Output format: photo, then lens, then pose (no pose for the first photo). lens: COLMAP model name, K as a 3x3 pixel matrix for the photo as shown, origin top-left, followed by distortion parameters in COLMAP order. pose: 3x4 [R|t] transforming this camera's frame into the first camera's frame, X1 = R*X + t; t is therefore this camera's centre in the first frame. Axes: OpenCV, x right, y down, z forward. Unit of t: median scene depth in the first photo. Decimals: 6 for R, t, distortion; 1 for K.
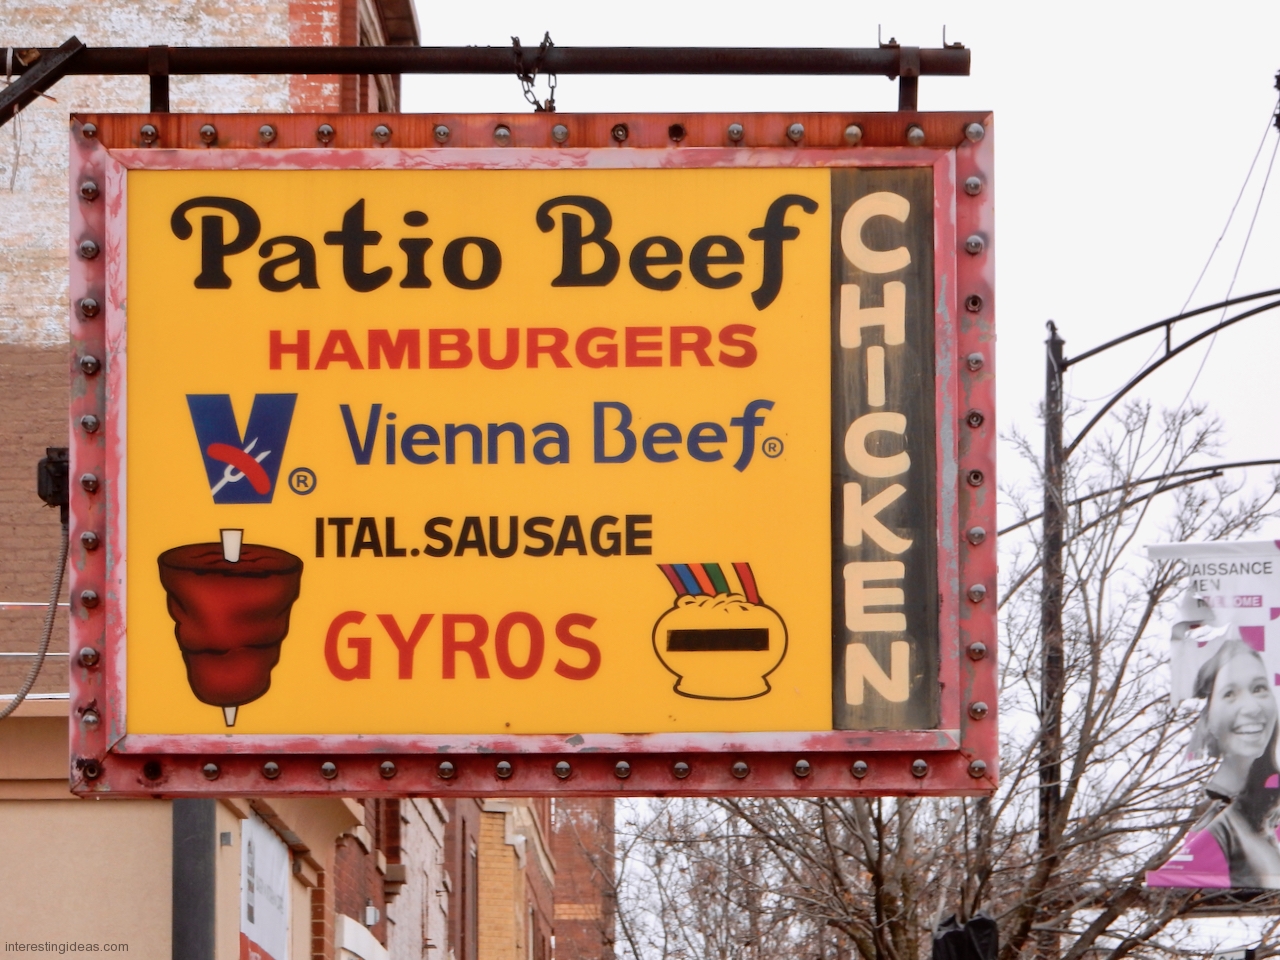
lens RADIAL K [[9414.8, 0, 639.6], [0, 9414.8, 480.9], [0, 0, 1]] dist [-0.439838, 0.000000]
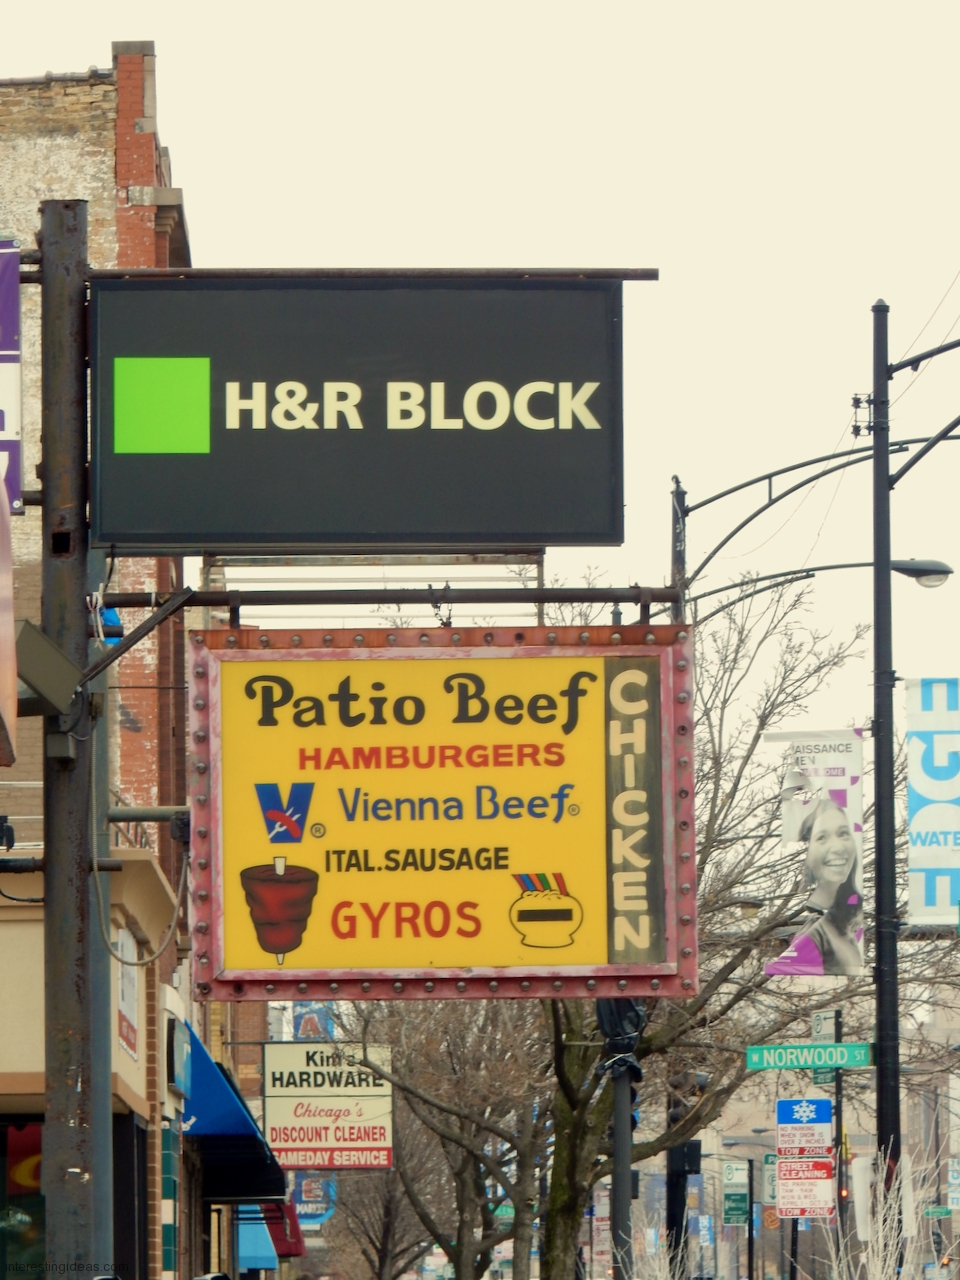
lens RADIAL K [[9414.8, 0, 481.0], [0, 9414.8, 638.9], [0, 0, 1]] dist [-0.439838, 0.000000]
pose [[0.999615, -0.007767, 0.026655, -0.052595], [0.007202, 0.999749, 0.021212, -0.075951], [-0.026813, -0.021012, 0.999420, -0.834229]]
